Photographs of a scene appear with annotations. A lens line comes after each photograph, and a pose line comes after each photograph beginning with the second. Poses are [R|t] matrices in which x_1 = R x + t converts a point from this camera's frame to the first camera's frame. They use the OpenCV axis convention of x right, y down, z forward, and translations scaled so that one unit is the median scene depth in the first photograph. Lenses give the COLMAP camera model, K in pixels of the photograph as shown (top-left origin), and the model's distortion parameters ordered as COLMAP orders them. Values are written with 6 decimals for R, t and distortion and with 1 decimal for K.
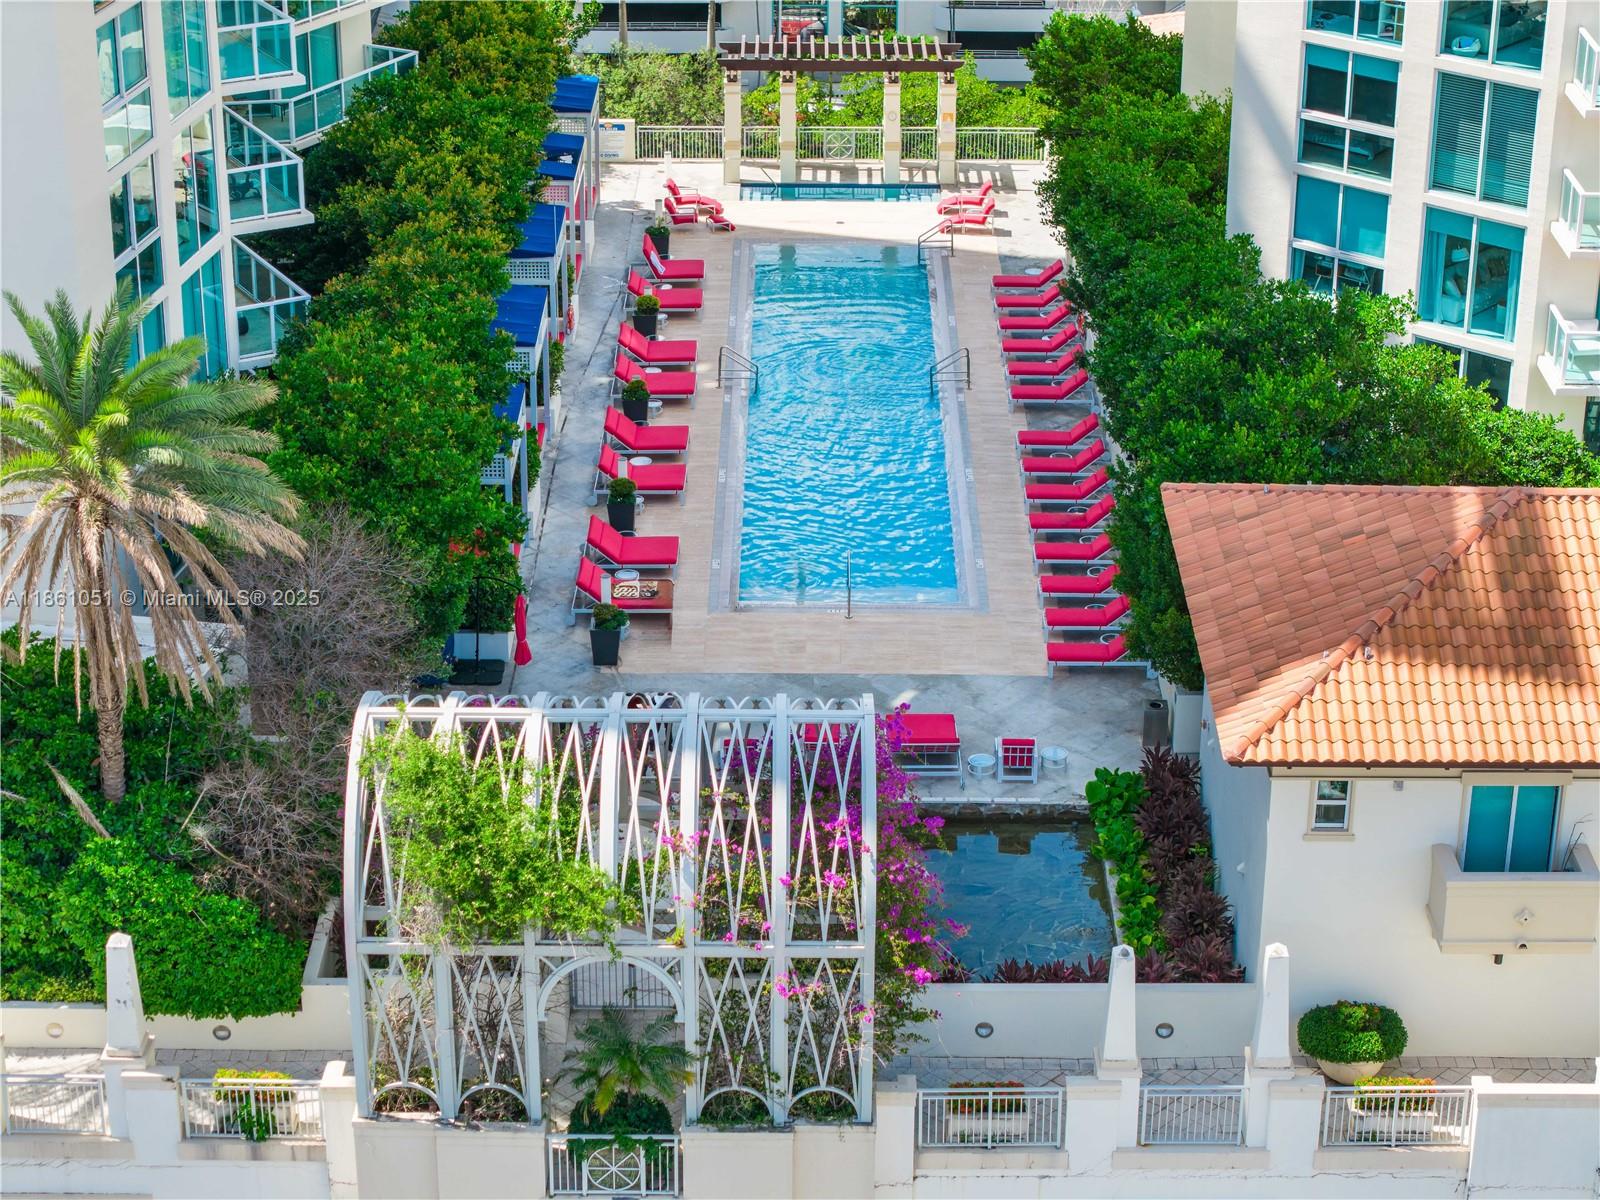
lens RADIAL K [[3244.7, 0, 800.0], [0, 3244.7, 600.0], [0, 0, 1]] dist [-0.278927, 1.401175]
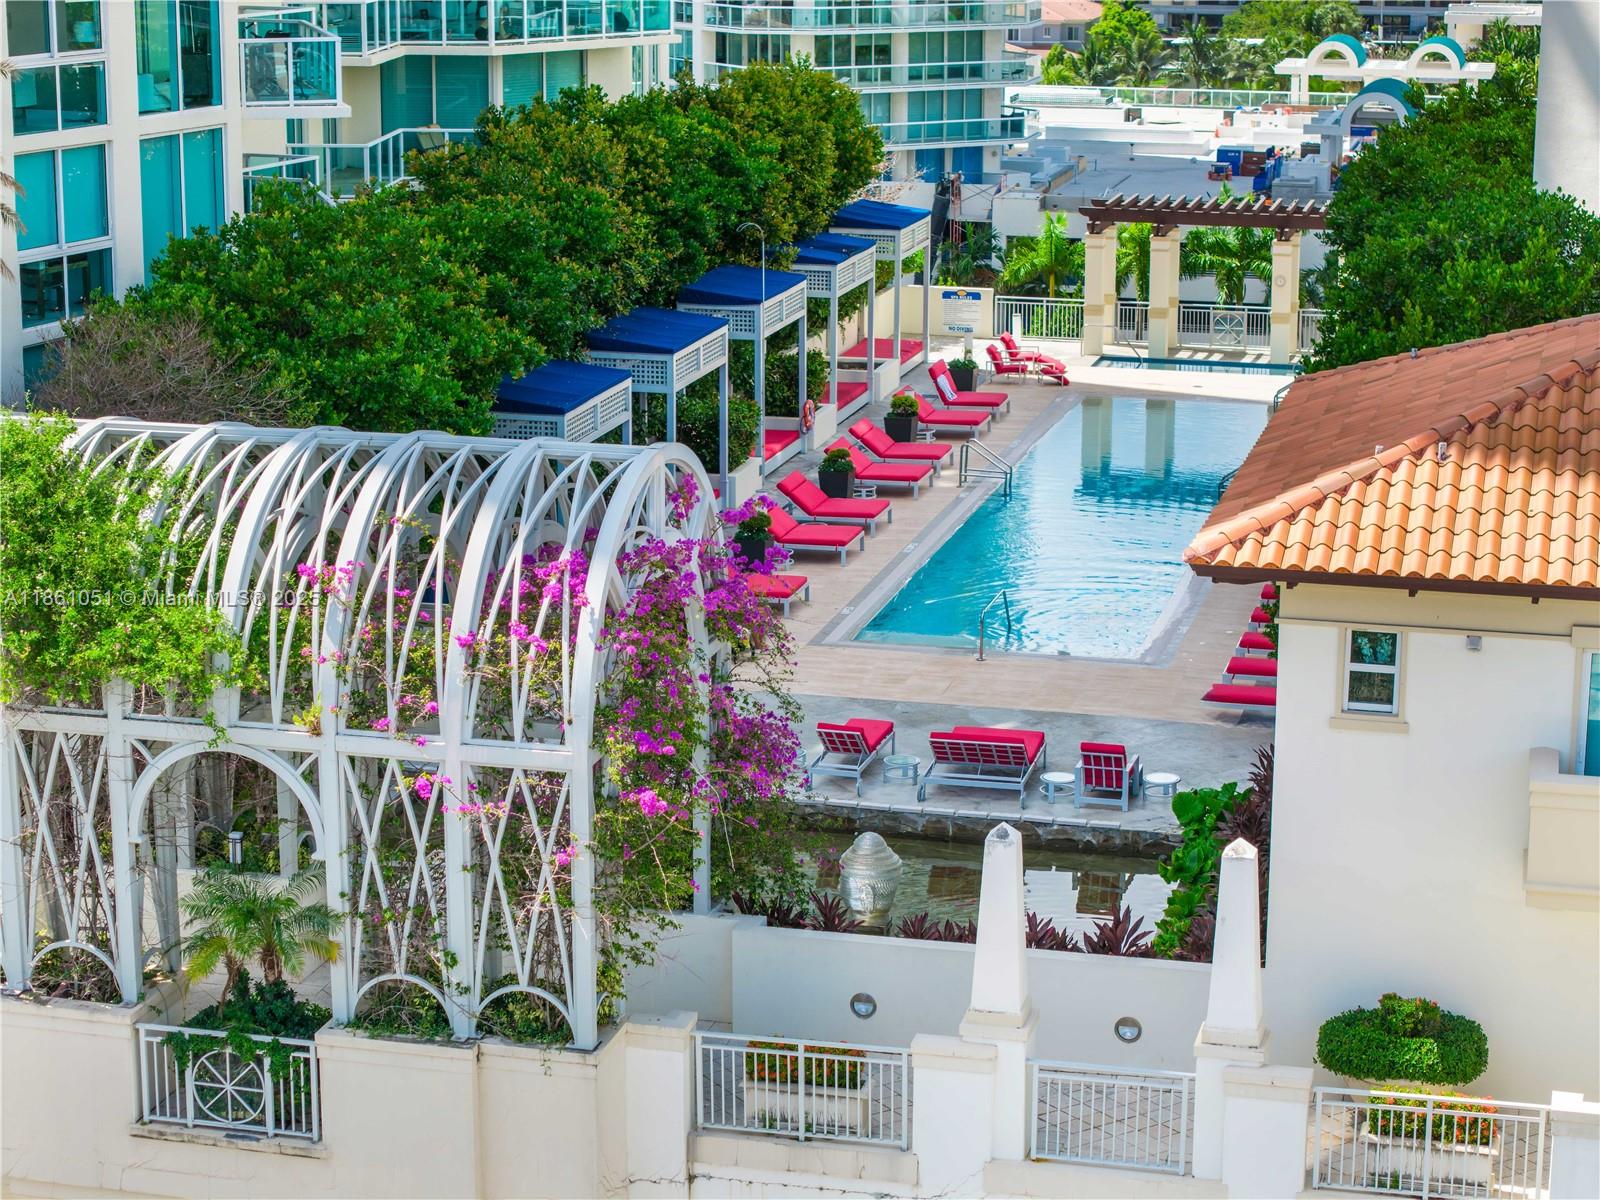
lens RADIAL K [[3244.7, 0, 800.0], [0, 3244.7, 600.0], [0, 0, 1]] dist [-0.278927, 1.401175]
pose [[0.970013, 0.055039, -0.236740, 0.210069], [-0.099507, 0.978582, -0.180211, 0.182288], [0.221751, 0.198364, 0.954714, 0.350412]]
